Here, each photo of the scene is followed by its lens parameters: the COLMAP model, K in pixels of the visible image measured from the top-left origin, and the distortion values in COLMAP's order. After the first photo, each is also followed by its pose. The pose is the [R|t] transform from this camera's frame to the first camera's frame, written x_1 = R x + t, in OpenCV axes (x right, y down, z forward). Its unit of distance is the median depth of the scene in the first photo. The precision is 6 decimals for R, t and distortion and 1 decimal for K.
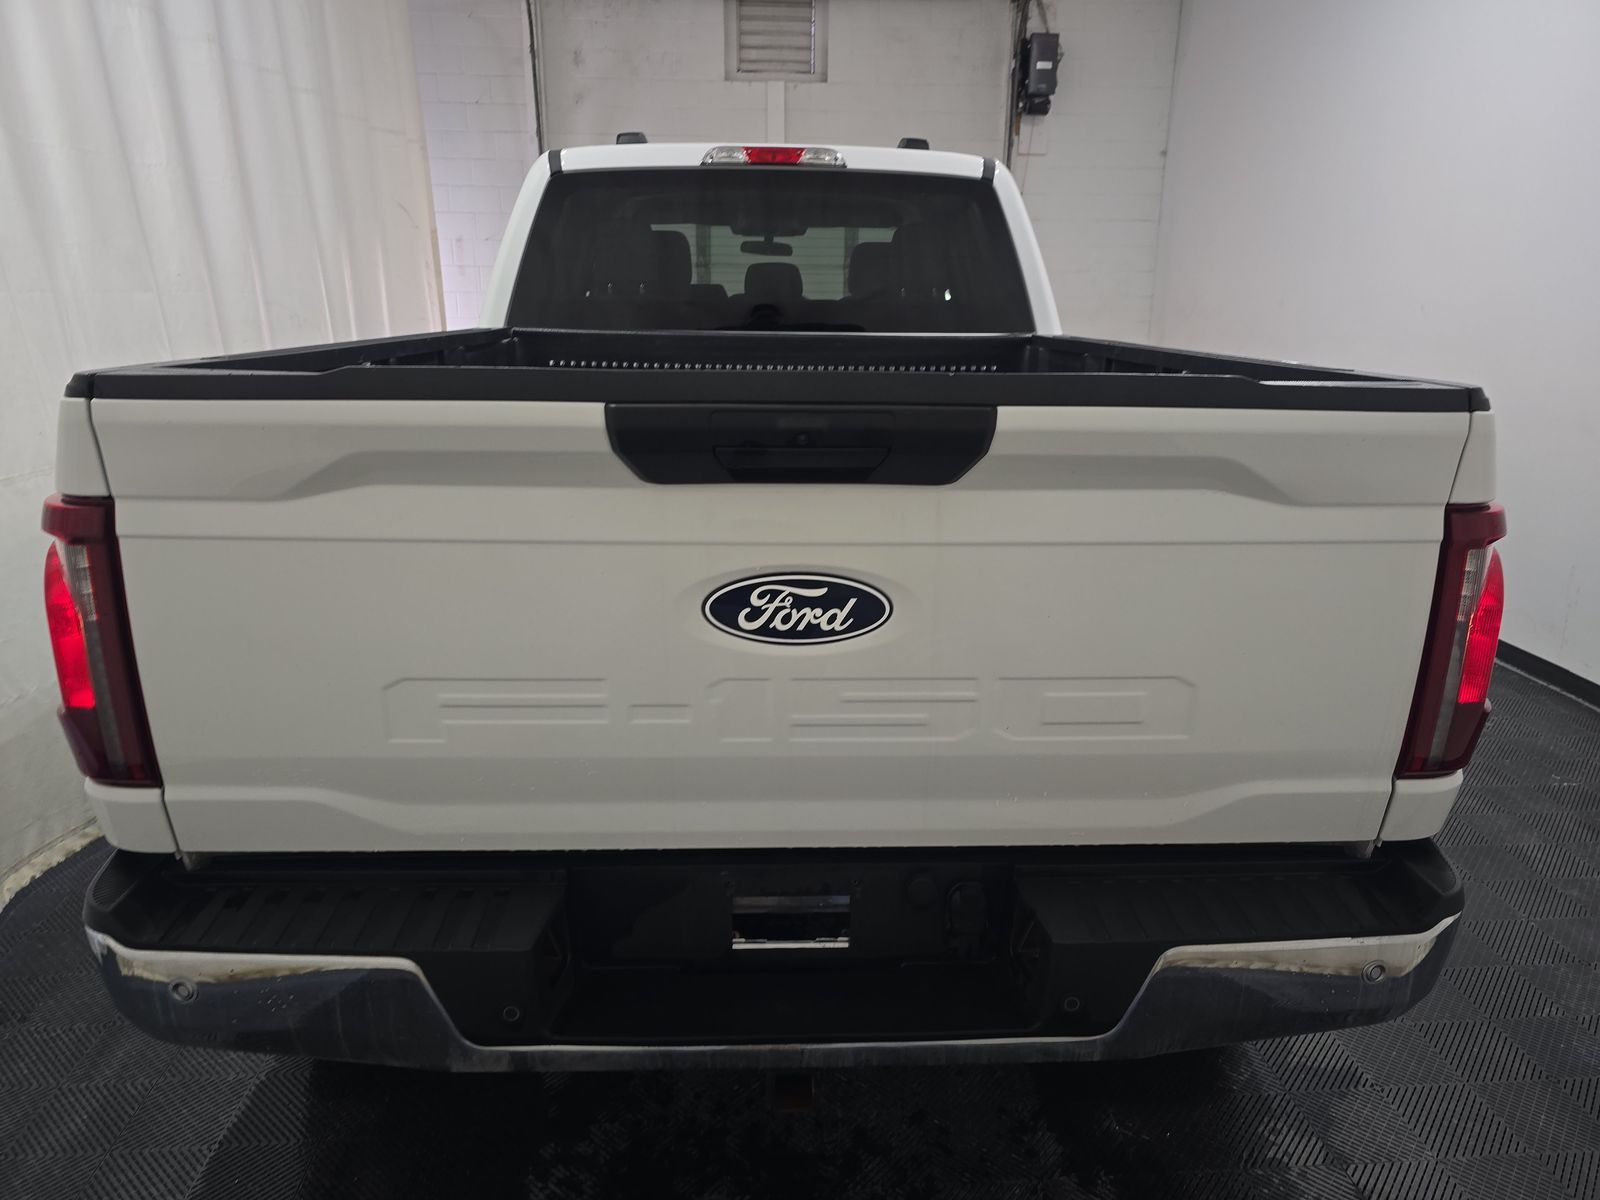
lens RADIAL K [[1068.6, 0, 807.3], [0, 1068.6, 596.0], [0, 0, 1]] dist [0.051790, -0.043988]
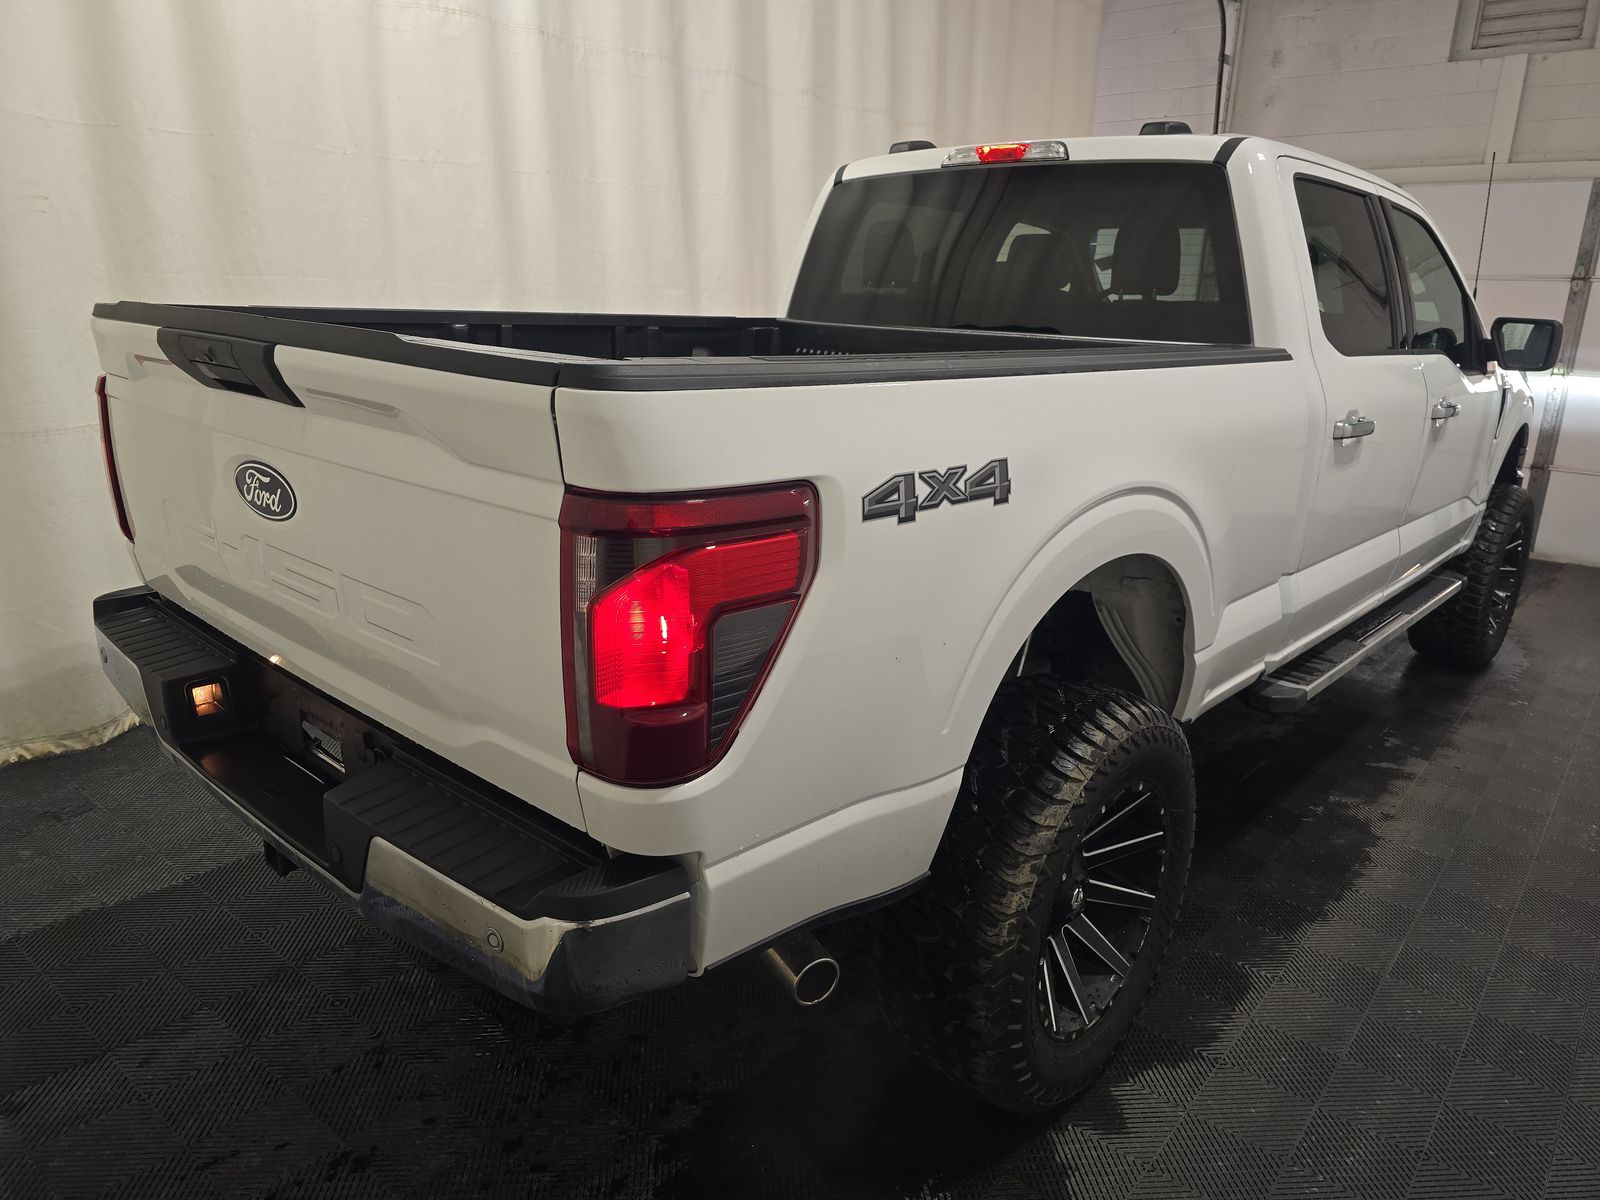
lens RADIAL K [[1068.6, 0, 807.3], [0, 1068.6, 596.0], [0, 0, 1]] dist [0.051790, -0.043988]
pose [[0.717262, 0.204709, -0.666055, 0.570364], [-0.215690, 0.974152, 0.067130, -0.039451], [0.662581, 0.095512, 0.742876, 0.179695]]
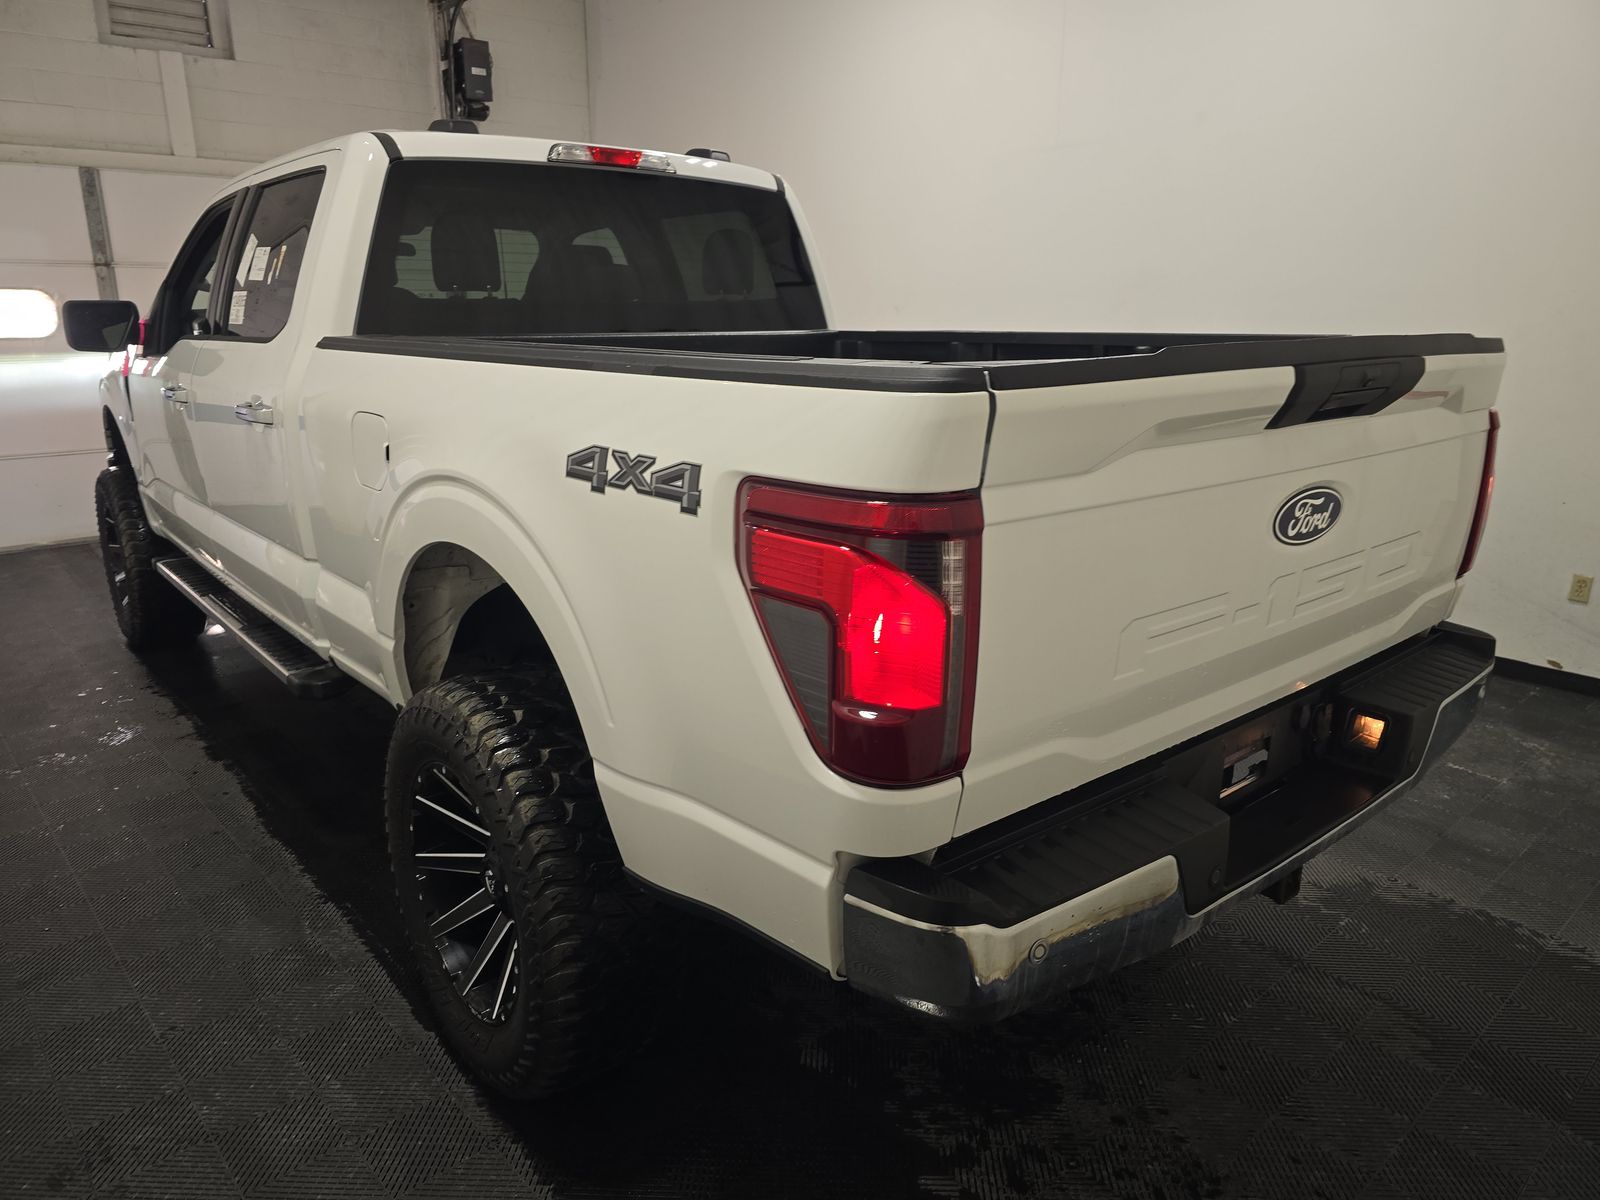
lens RADIAL K [[1068.6, 0, 807.3], [0, 1068.6, 596.0], [0, 0, 1]] dist [0.051790, -0.043988]
pose [[0.794424, -0.169190, 0.583323, -0.528584], [0.173478, 0.983616, 0.049035, -0.025945], [-0.582062, 0.062239, 0.810759, 0.108230]]
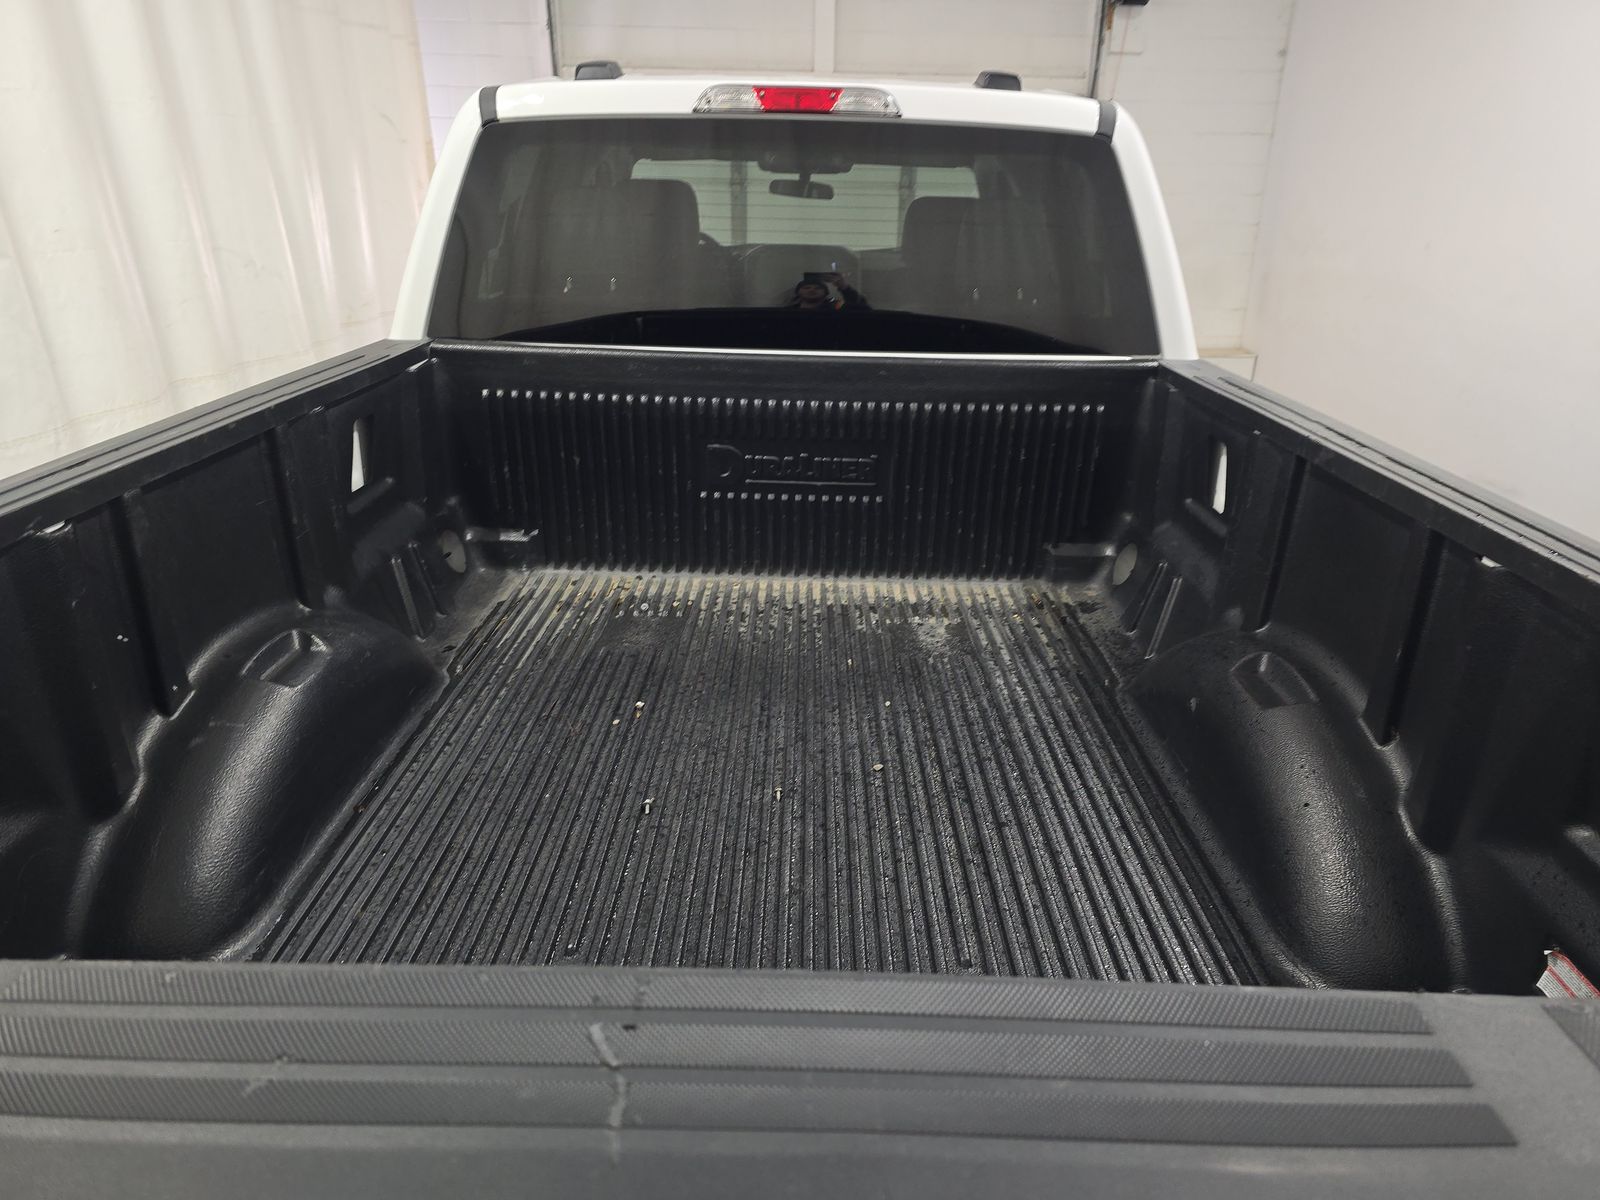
lens RADIAL K [[1068.6, 0, 807.3], [0, 1068.6, 596.0], [0, 0, 1]] dist [0.051790, -0.043988]
pose [[0.998784, 0.027106, -0.041183, 0.012498], [-0.023220, 0.995481, 0.092075, -0.150505], [0.043492, -0.091007, 0.994900, 0.271650]]
